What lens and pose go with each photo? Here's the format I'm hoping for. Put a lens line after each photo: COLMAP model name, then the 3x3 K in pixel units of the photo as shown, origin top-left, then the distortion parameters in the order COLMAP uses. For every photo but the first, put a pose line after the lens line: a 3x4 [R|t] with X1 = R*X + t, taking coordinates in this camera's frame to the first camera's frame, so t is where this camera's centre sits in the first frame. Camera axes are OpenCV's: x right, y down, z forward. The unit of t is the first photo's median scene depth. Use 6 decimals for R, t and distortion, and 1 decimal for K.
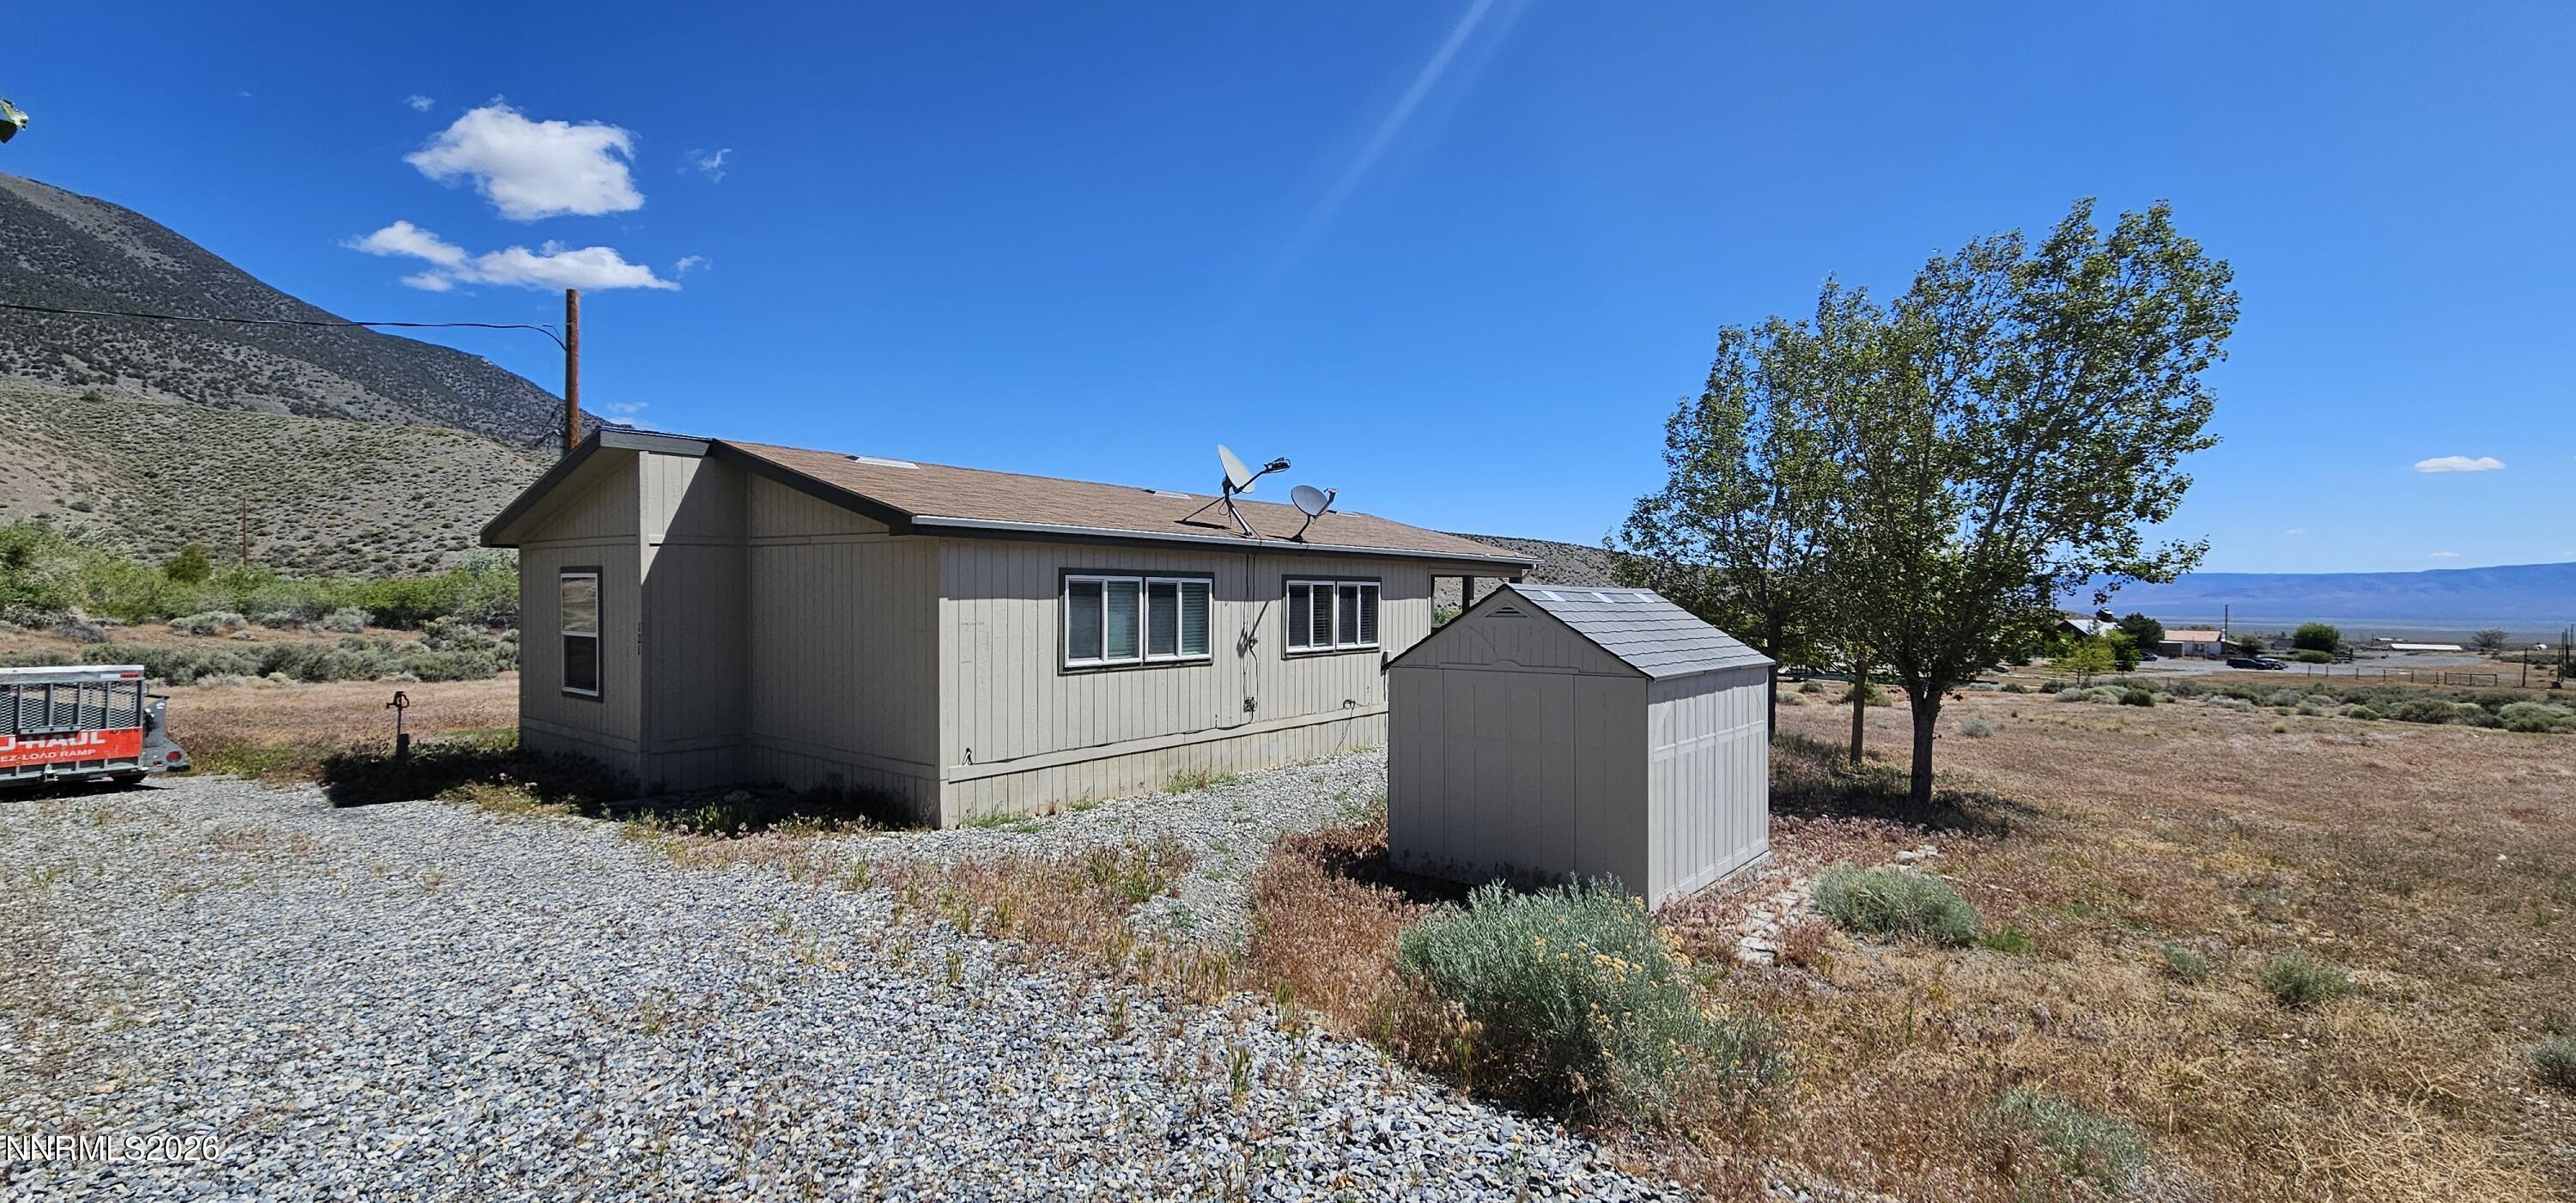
lens RADIAL K [[1057.4, 0, 1288.0], [0, 1057.4, 601.5], [0, 0, 1]] dist [-0.000695, 0.000063]
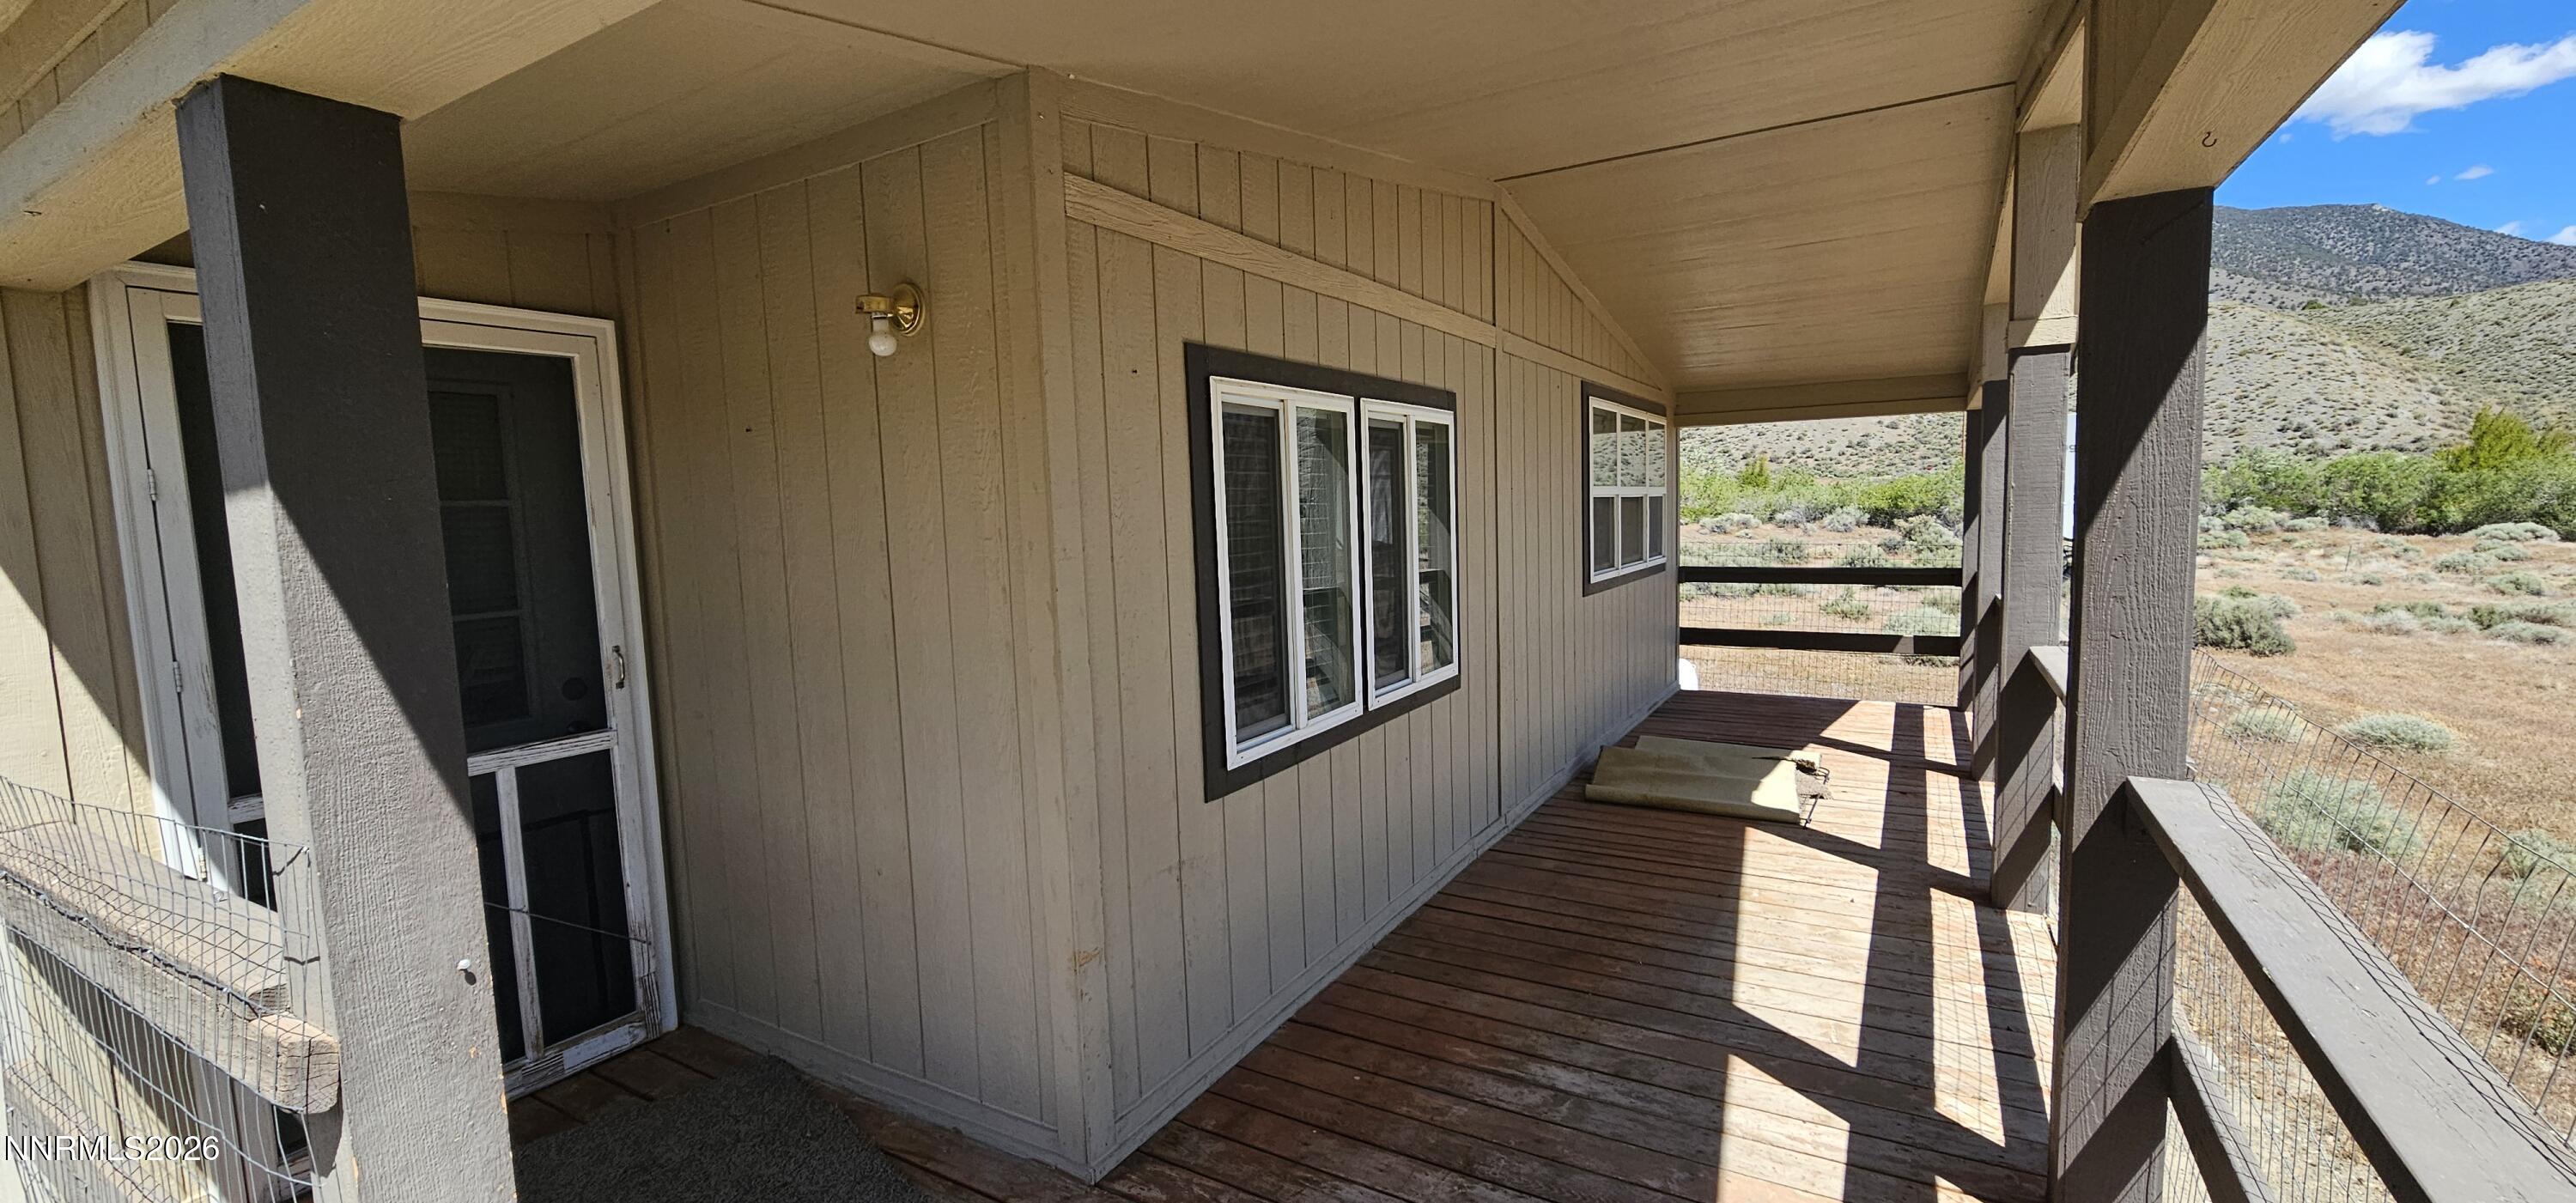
lens RADIAL K [[1057.4, 0, 1288.0], [0, 1057.4, 601.5], [0, 0, 1]] dist [-0.000695, 0.000063]
pose [[0.114490, 0.081192, -0.990101, 0.065903], [0.018172, 0.996317, 0.083803, 0.000634], [0.993258, -0.027586, 0.112593, 0.345157]]
